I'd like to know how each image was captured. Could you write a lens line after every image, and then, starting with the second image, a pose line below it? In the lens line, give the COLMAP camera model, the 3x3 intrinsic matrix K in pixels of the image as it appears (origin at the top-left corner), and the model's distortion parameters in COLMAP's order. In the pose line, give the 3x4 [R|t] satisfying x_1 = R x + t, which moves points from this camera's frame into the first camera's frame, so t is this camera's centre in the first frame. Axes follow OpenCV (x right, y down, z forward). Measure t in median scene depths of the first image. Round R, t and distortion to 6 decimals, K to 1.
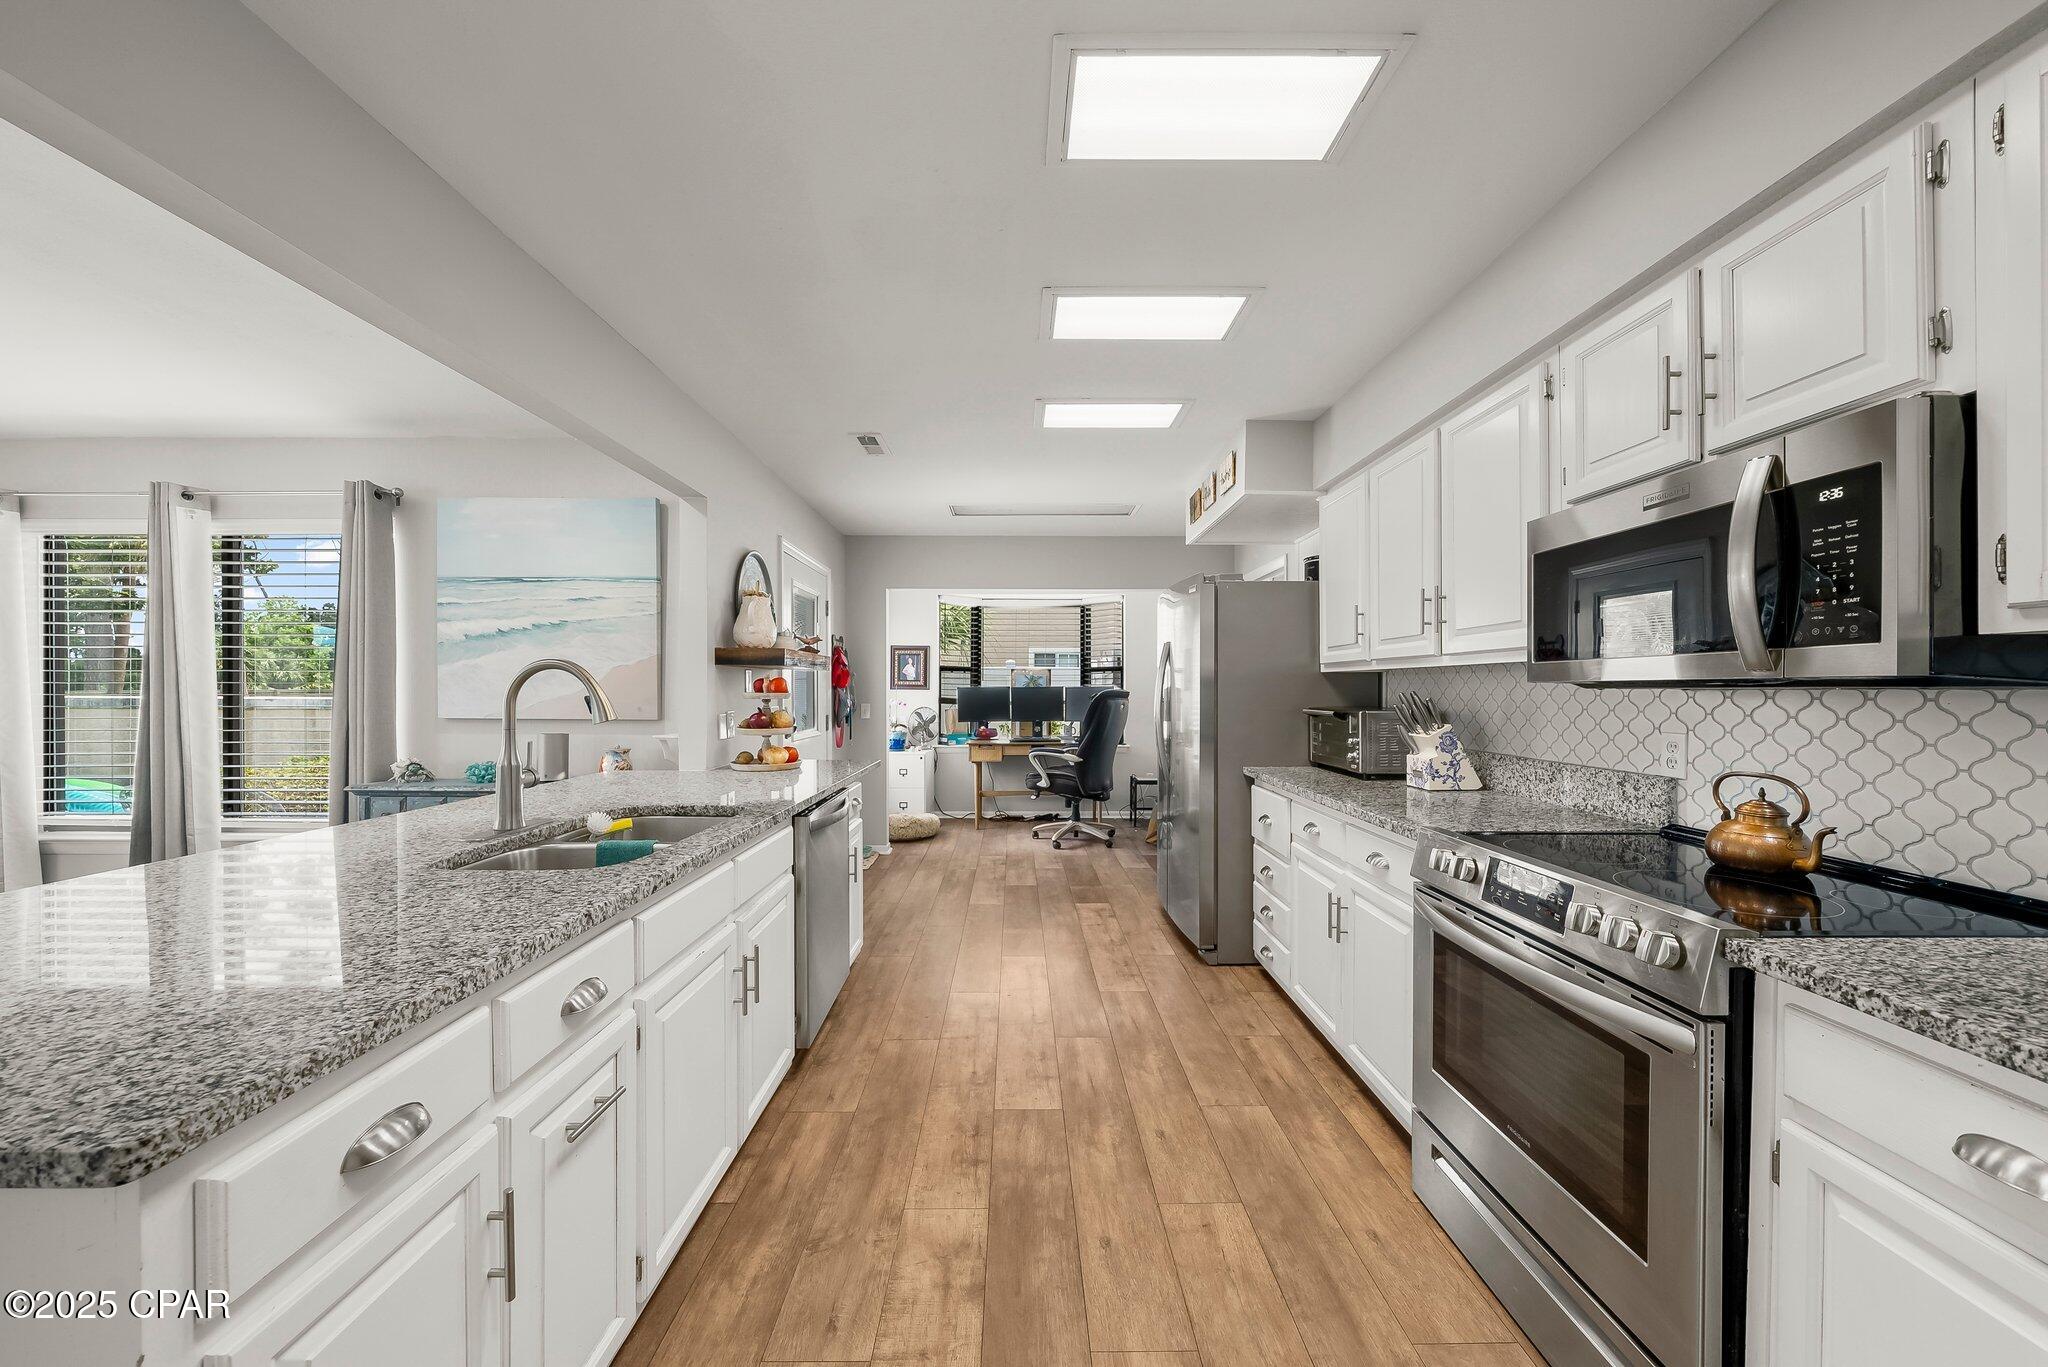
lens RADIAL K [[717.1, 0, 1024.4], [0, 717.1, 691.8], [0, 0, 1]] dist [-0.007169, 0.000591]
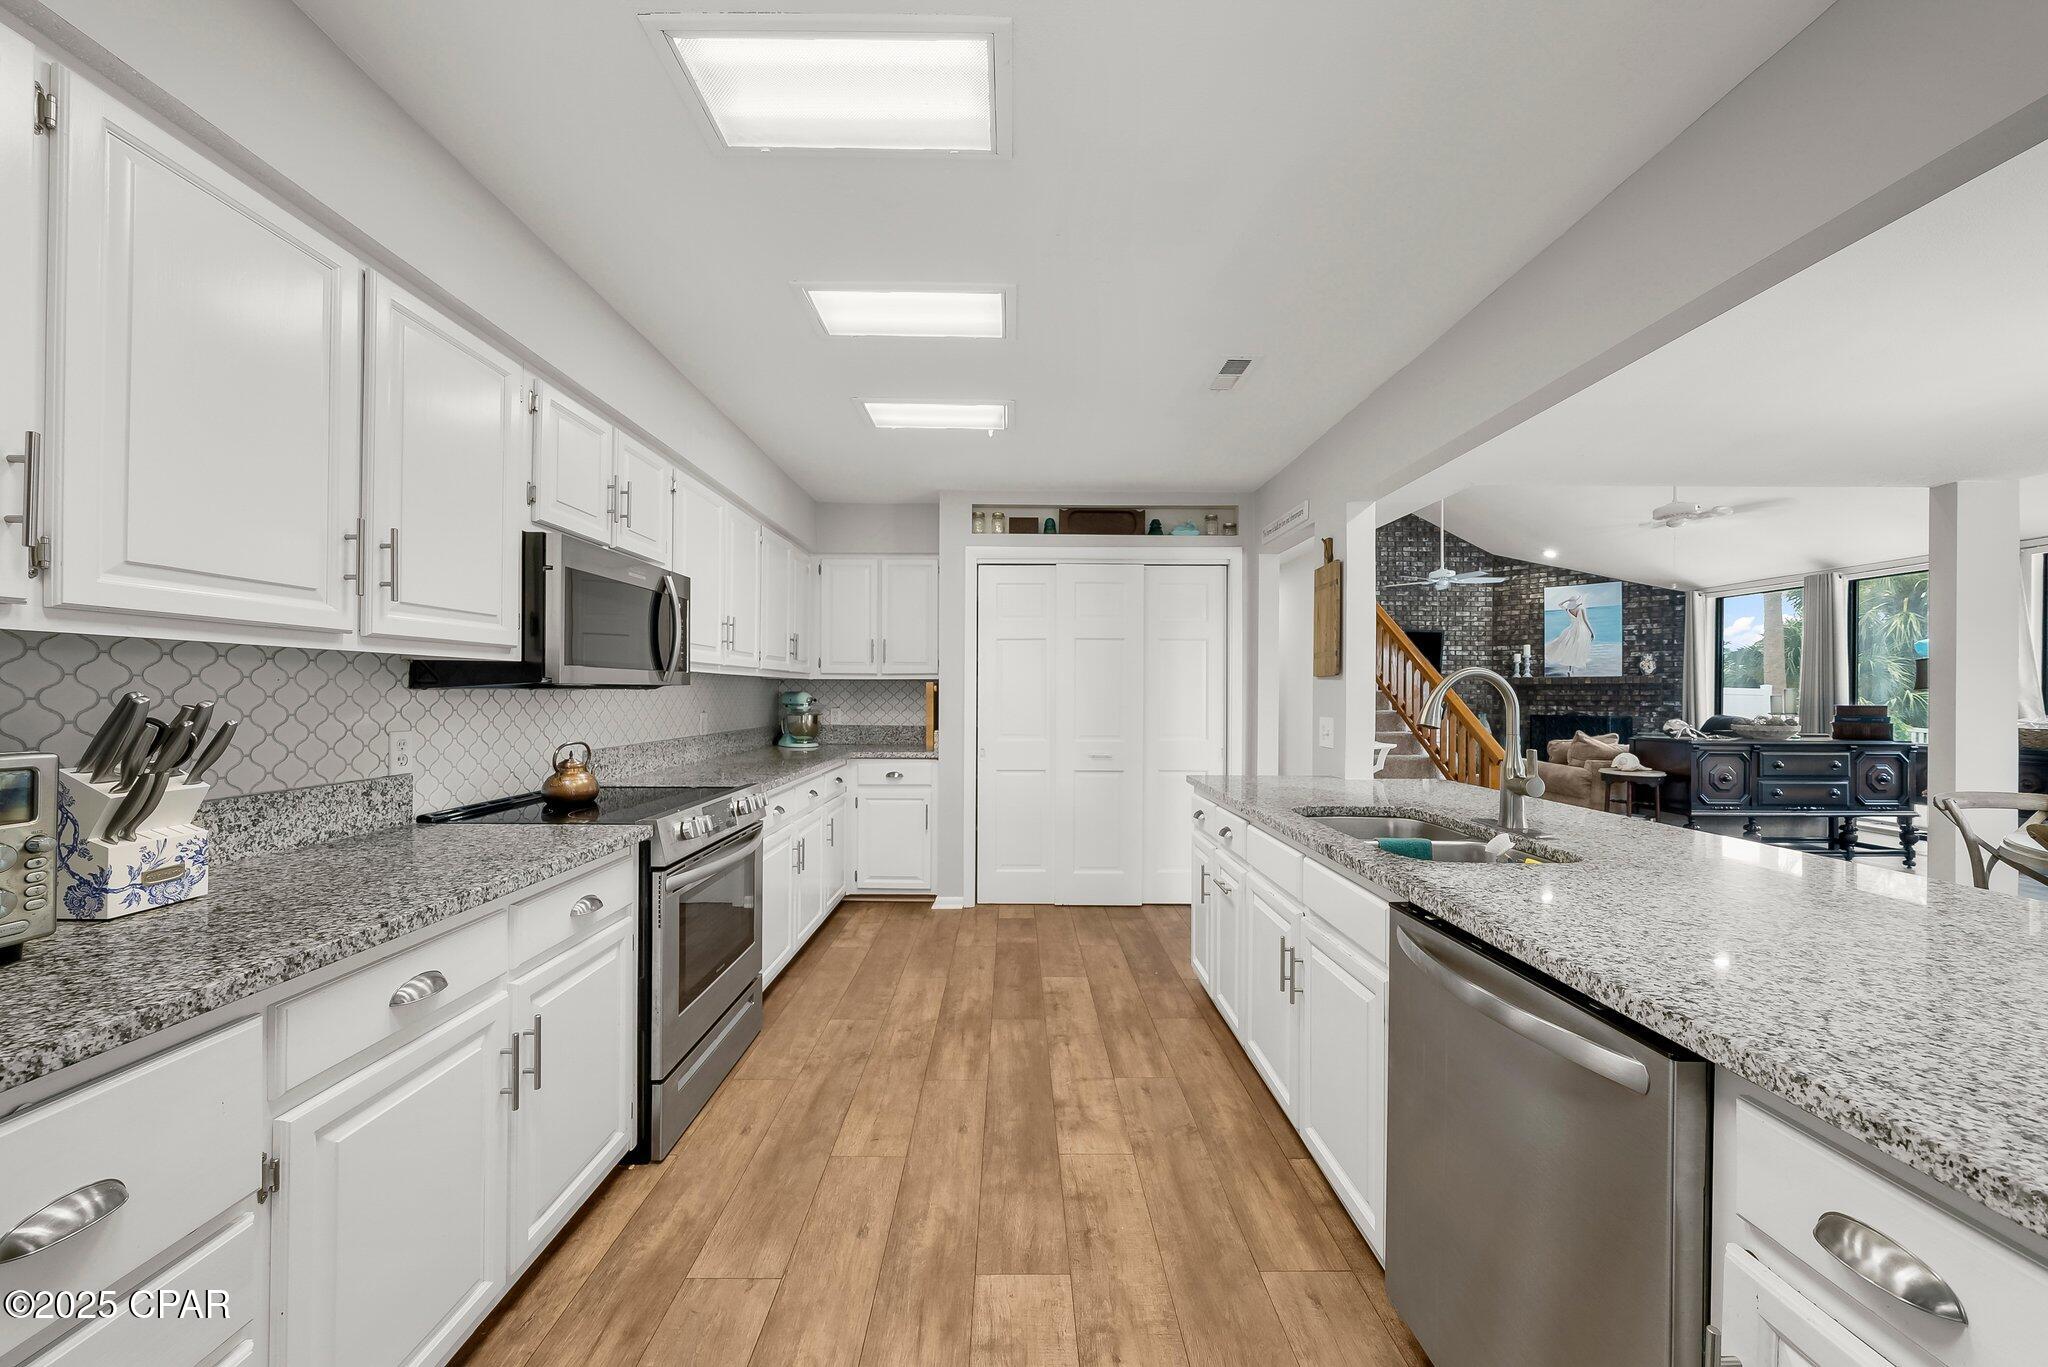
lens RADIAL K [[717.1, 0, 1020.1], [0, 717.1, 697.6], [0, 0, 1]] dist [-0.007169, 0.000591]
pose [[-0.999967, -0.007388, 0.003411, 0.006541], [-0.007353, 0.999920, 0.010330, -0.004623], [-0.003487, 0.010305, -0.999941, 1.102548]]
